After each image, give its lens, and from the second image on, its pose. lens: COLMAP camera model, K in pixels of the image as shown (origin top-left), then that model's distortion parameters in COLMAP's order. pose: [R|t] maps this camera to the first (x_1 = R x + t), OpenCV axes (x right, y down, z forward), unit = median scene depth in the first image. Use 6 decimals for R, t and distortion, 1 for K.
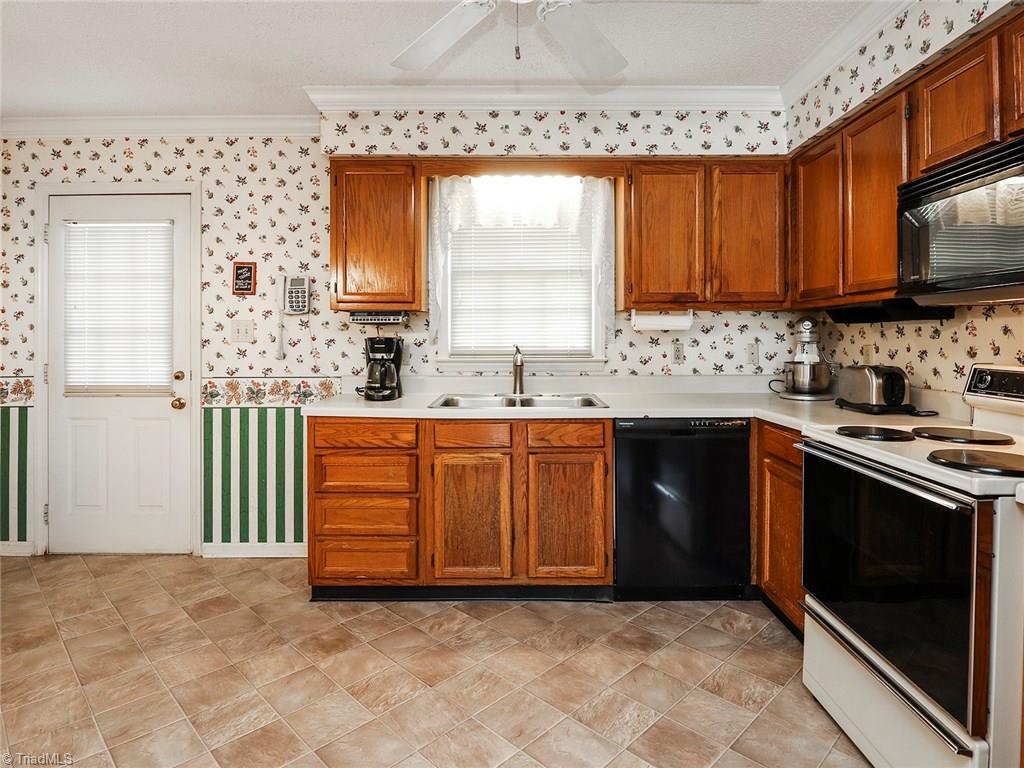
lens RADIAL K [[571.0, 0, 516.3], [0, 571.0, 342.9], [0, 0, 1]] dist [-0.004926, -0.001790]
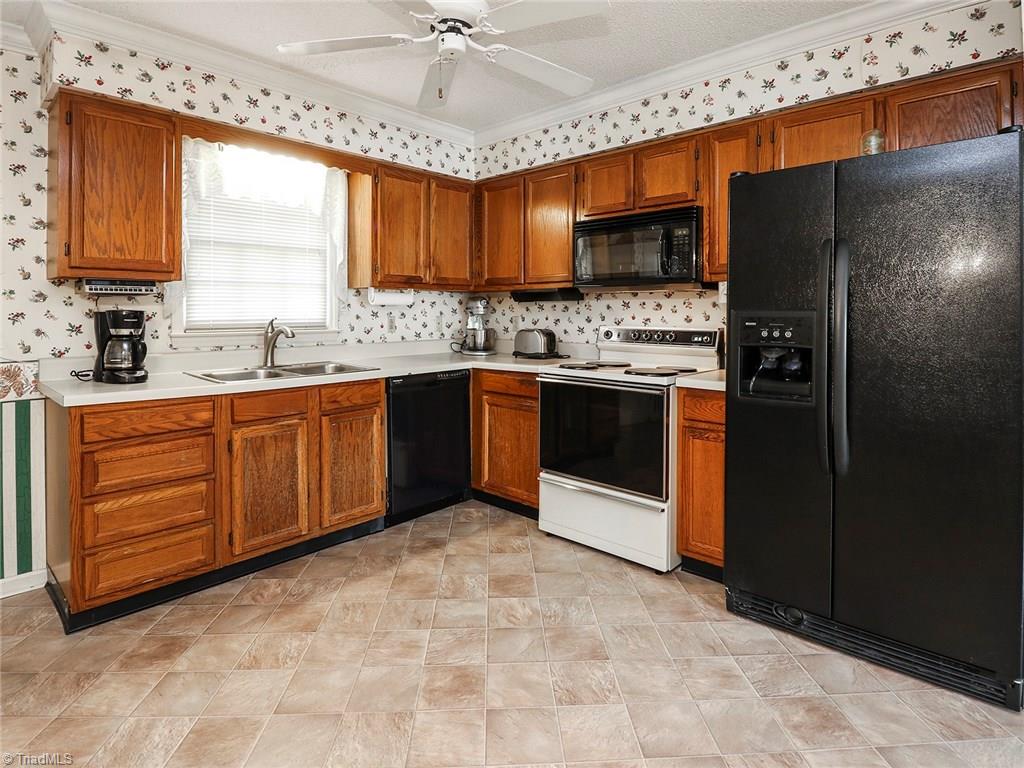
lens RADIAL K [[554.9, 0, 510.5], [0, 554.9, 318.0], [0, 0, 1]] dist [0.000606, -0.002008]
pose [[0.685487, -0.007646, 0.728045, -0.503856], [0.006273, 0.999970, 0.004595, 0.001648], [-0.728058, 0.001417, 0.685514, -0.000546]]
